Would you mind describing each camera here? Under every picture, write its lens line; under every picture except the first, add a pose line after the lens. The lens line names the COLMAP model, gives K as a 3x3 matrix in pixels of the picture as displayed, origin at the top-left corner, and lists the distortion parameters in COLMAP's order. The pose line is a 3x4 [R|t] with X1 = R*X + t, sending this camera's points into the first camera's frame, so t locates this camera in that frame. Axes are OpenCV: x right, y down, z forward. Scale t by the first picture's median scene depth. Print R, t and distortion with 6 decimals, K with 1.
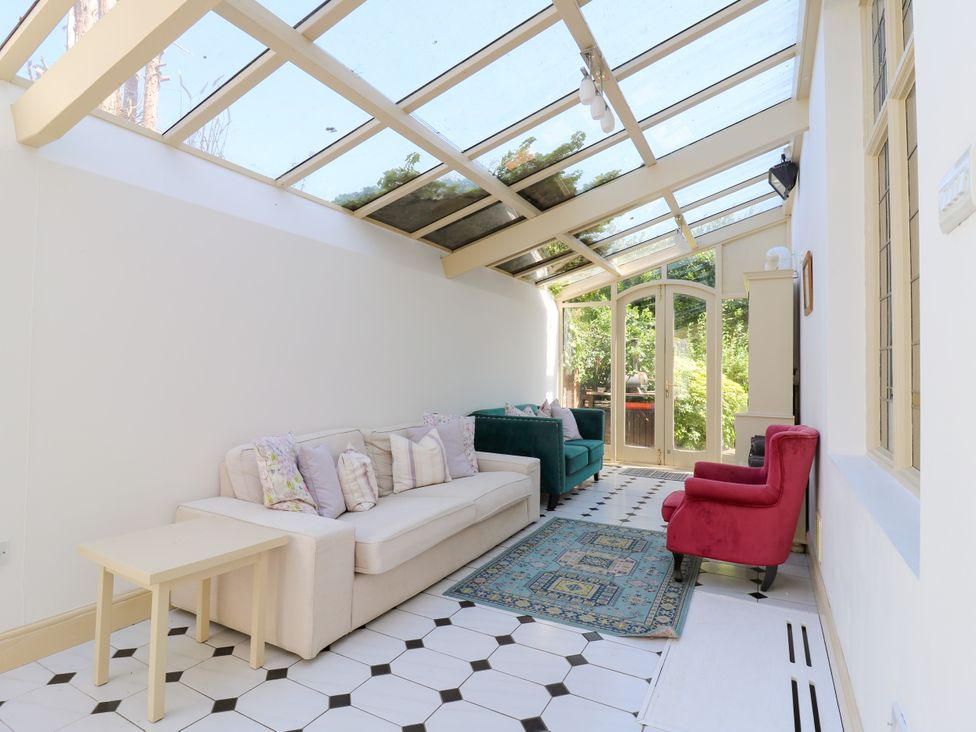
lens RADIAL K [[508.8, 0, 493.6], [0, 508.8, 359.8], [0, 0, 1]] dist [-0.006518, -0.010321]
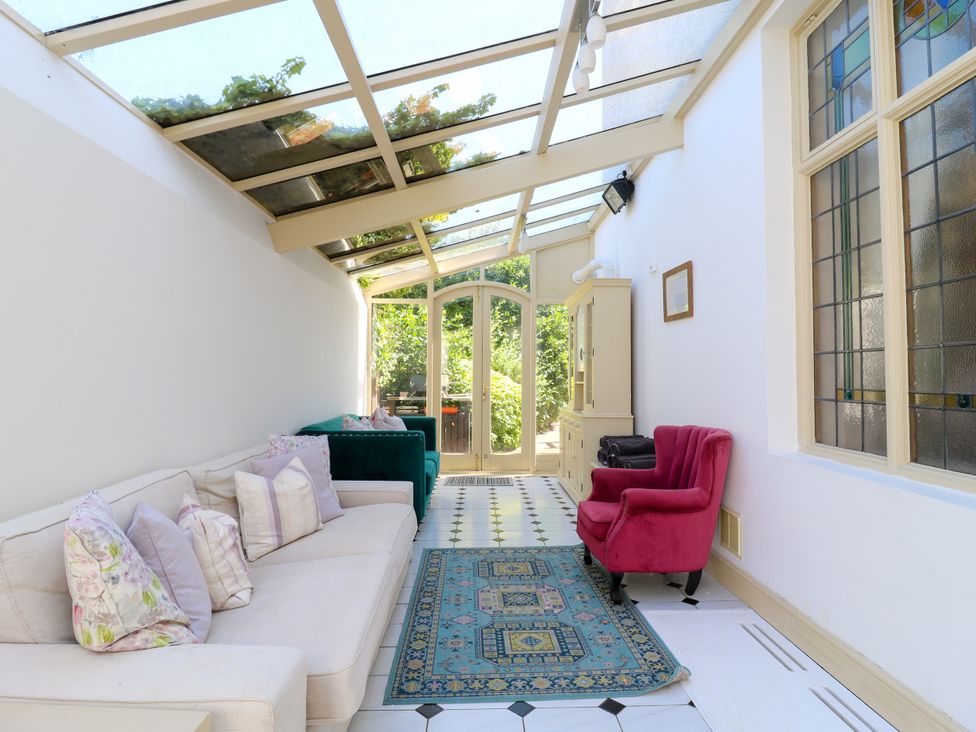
lens RADIAL K [[508.8, 0, 493.2], [0, 508.8, 357.3], [0, 0, 1]] dist [-0.006518, -0.010321]
pose [[0.868705, 0.011161, 0.495204, -0.232987], [-0.005701, 0.999905, -0.012535, 0.003356], [-0.495296, 0.008066, 0.868687, 0.248659]]
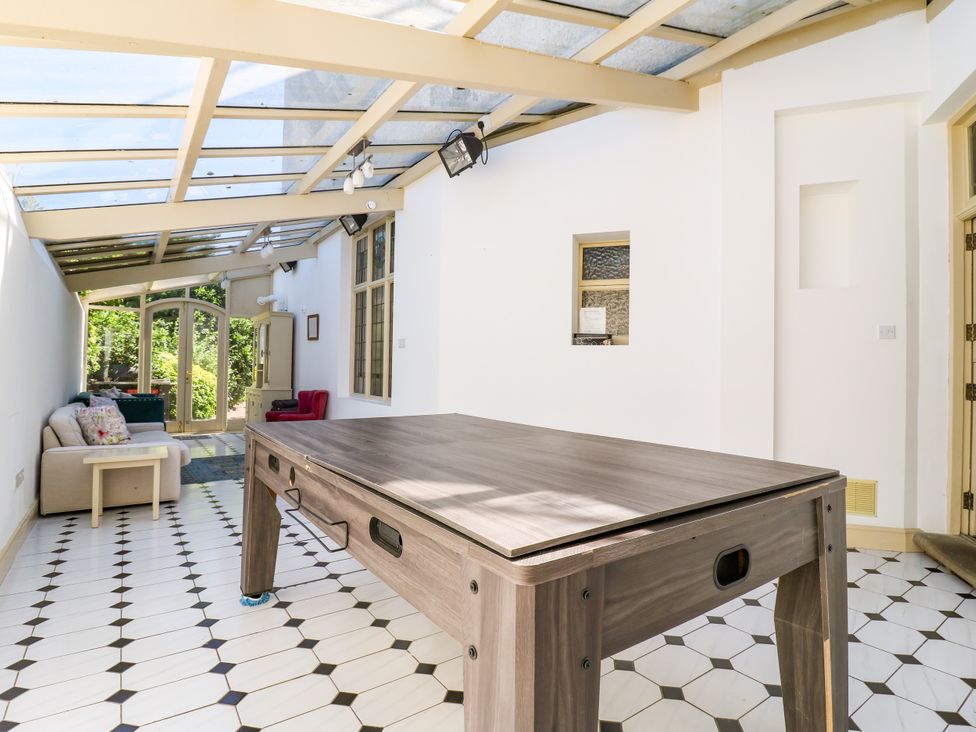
lens RADIAL K [[508.8, 0, 497.9], [0, 508.8, 358.0], [0, 0, 1]] dist [-0.006518, -0.010321]
pose [[0.432723, 0.013078, 0.901432, -0.960760], [-0.028427, 0.999596, -0.000856, -0.033065], [-0.901079, -0.025254, 0.432919, -0.639745]]
